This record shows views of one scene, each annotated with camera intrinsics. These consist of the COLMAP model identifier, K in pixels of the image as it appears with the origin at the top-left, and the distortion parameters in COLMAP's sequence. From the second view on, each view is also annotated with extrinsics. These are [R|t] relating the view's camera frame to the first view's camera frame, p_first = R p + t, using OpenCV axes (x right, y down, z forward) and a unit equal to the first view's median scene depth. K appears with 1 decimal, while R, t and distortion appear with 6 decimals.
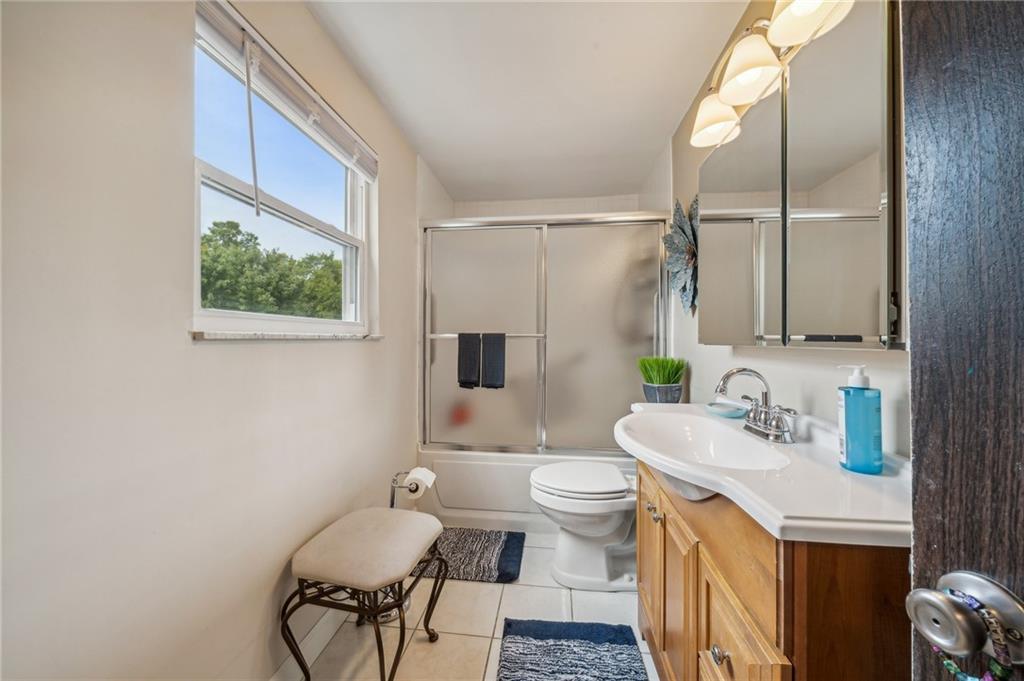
lens RADIAL K [[356.1, 0, 512.0], [0, 356.1, 340.5], [0, 0, 1]] dist [-0.000600, 0.000008]
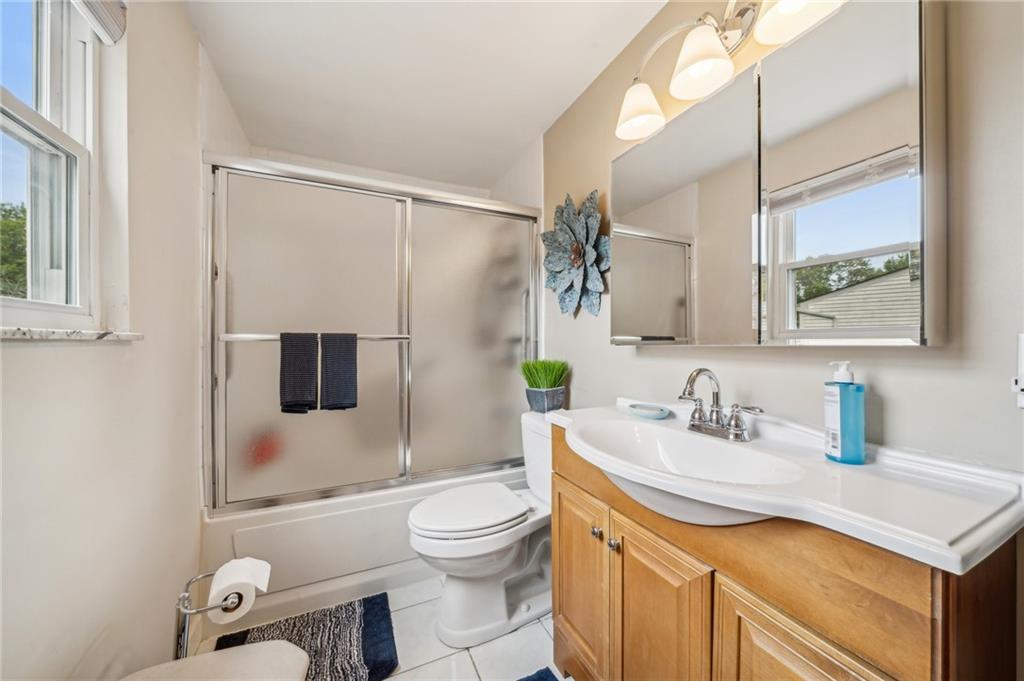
lens RADIAL K [[358.4, 0, 511.0], [0, 358.4, 344.8], [0, 0, 1]] dist [-0.006073, 0.000131]
pose [[0.854043, -0.006831, 0.520157, -0.156735], [0.006678, 0.999975, 0.002166, 0.004641], [-0.520159, 0.001623, 0.854068, 0.235999]]
